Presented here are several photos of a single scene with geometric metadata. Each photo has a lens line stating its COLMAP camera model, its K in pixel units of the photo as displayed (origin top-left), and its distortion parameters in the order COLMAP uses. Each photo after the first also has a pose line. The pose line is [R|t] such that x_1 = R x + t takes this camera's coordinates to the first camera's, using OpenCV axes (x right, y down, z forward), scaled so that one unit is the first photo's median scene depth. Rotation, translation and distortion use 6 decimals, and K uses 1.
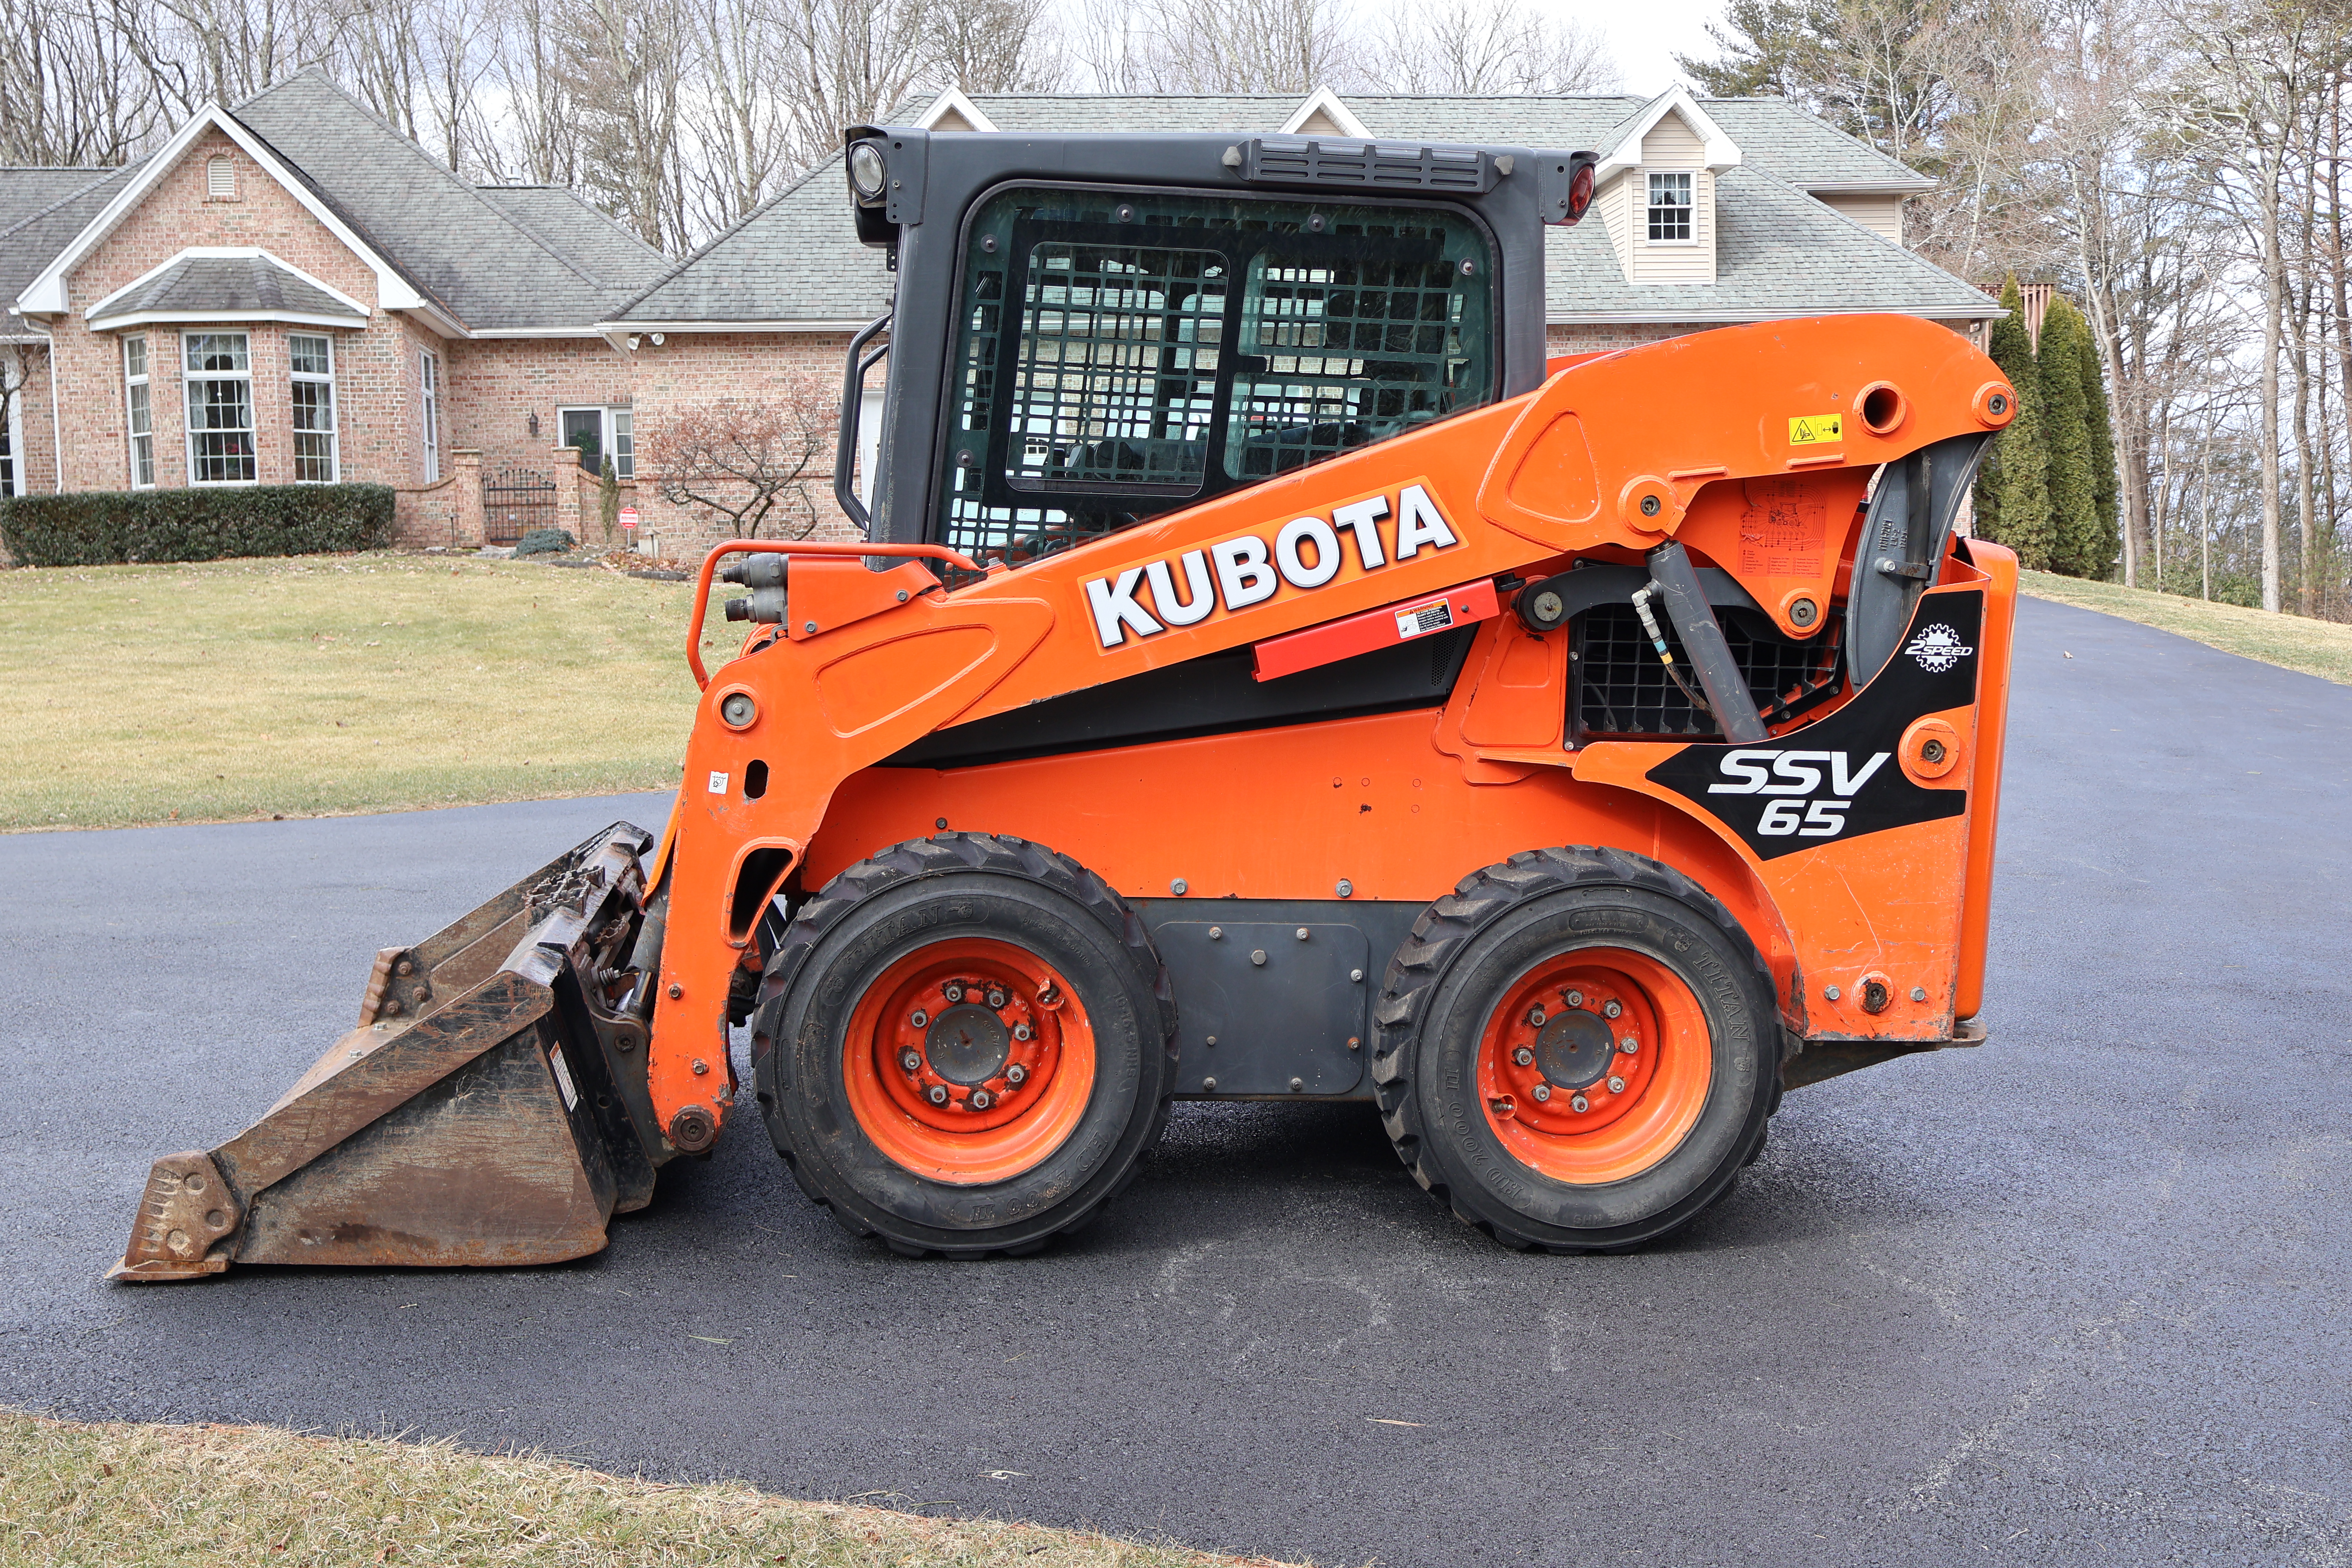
lens RADIAL K [[2331.4, 0, 1174.2], [0, 2331.4, 773.4], [0, 0, 1]] dist [0.015437, -0.001685]
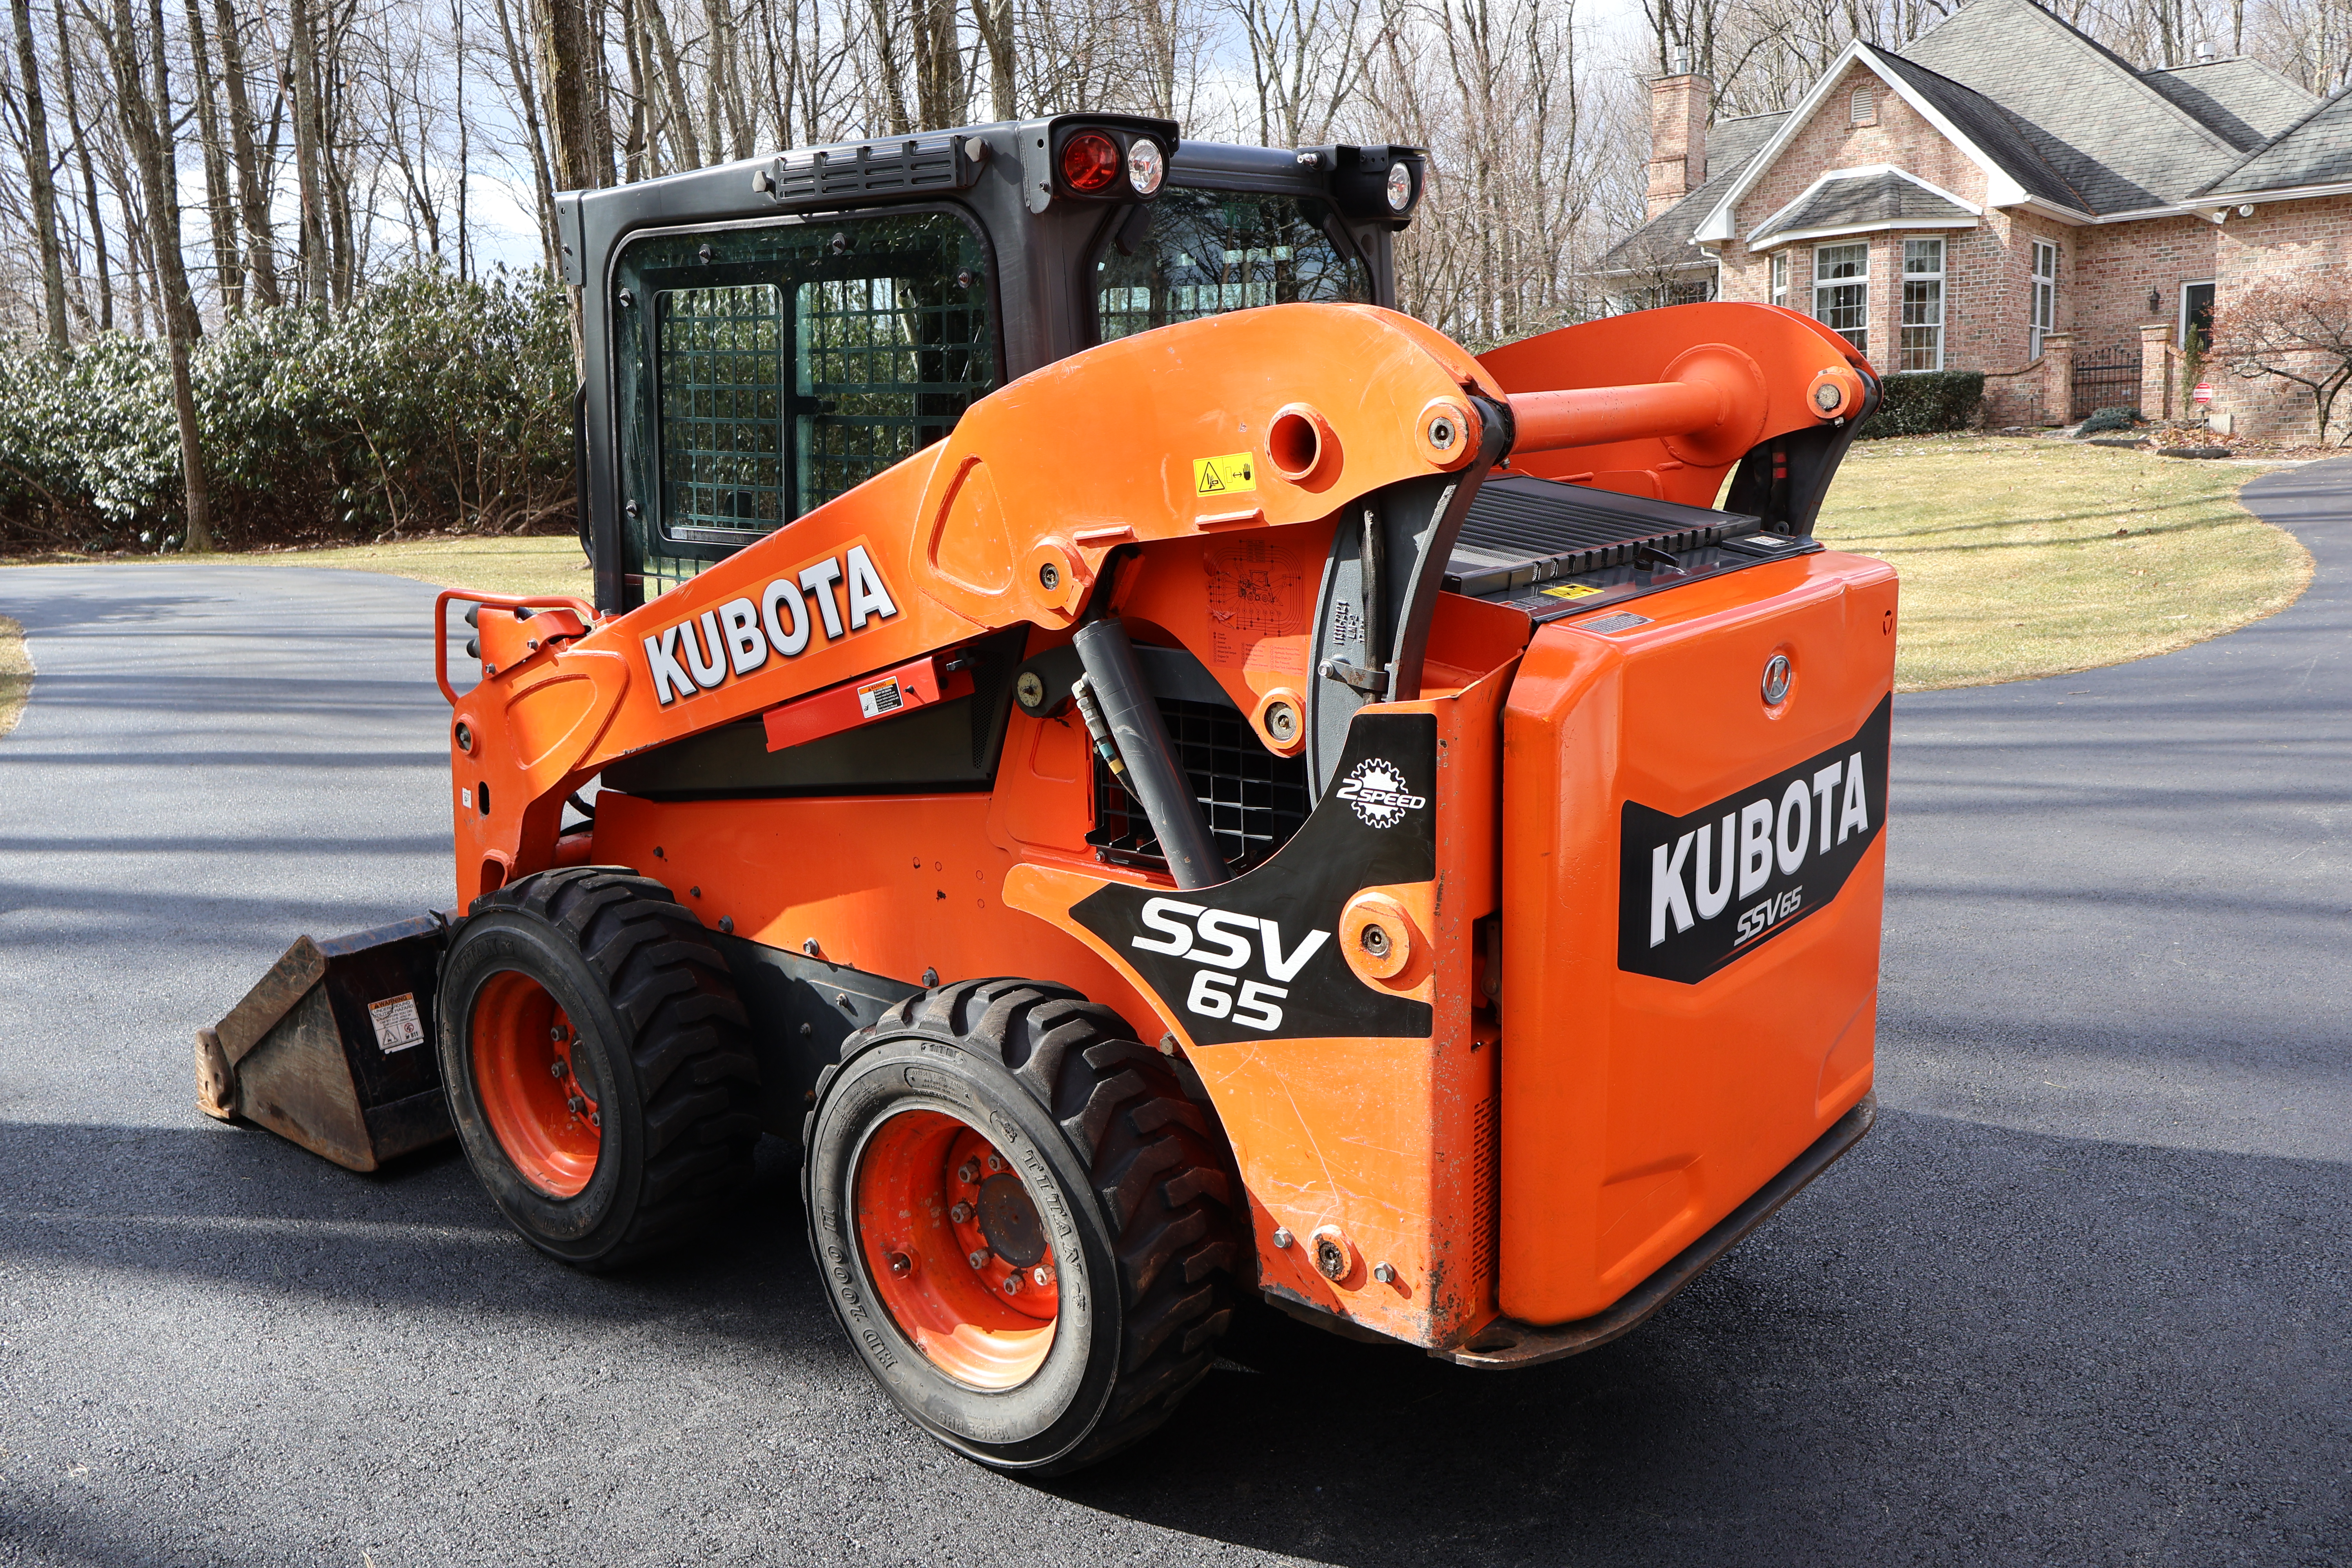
lens RADIAL K [[1966.0, 0, 1176.0], [0, 1966.0, 784.0], [0, 0, 1]] dist [-0.002803, 0.007103]
pose [[0.679464, 0.108866, -0.725587, 0.701813], [-0.040688, 0.993000, 0.110886, -0.117471], [0.732579, -0.045821, 0.679138, 0.565508]]
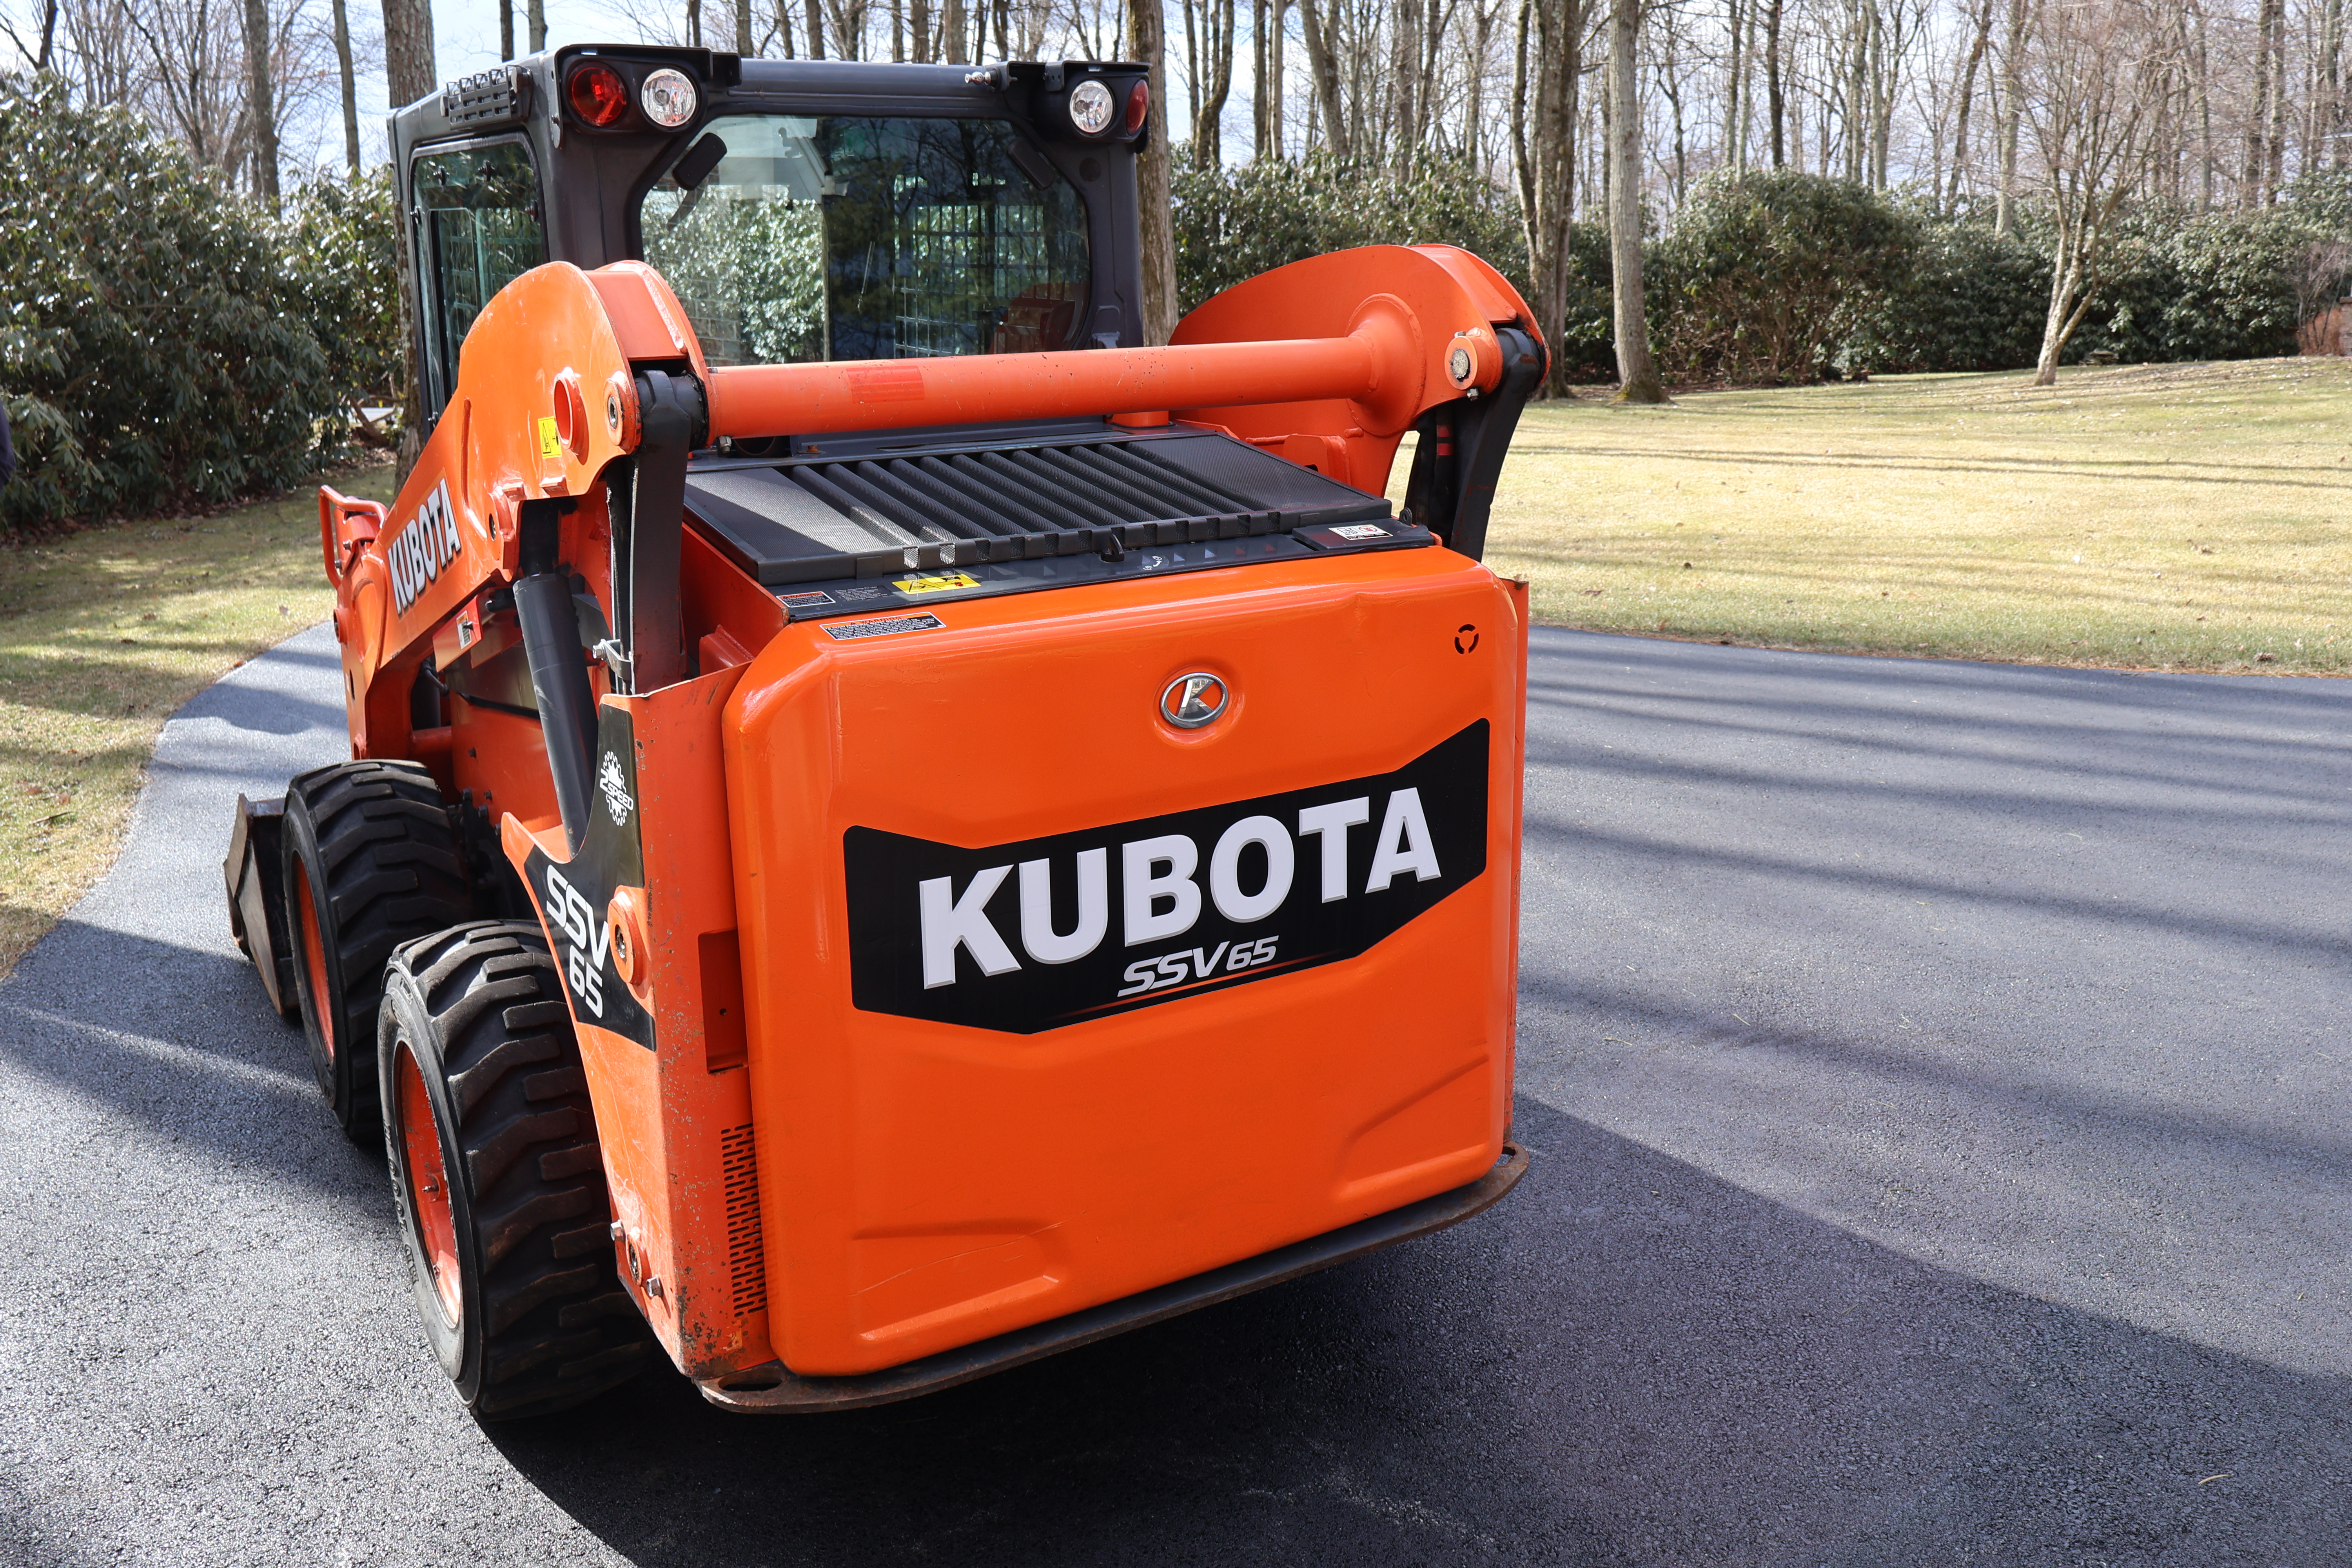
lens RADIAL K [[2024.2, 0, 1181.2], [0, 2024.2, 777.3], [0, 0, 1]] dist [0.000543, -0.002201]
pose [[0.397770, 0.206155, -0.894024, 0.882699], [-0.089731, 0.978499, 0.185711, -0.173367], [0.913087, 0.006351, 0.407716, 0.913418]]
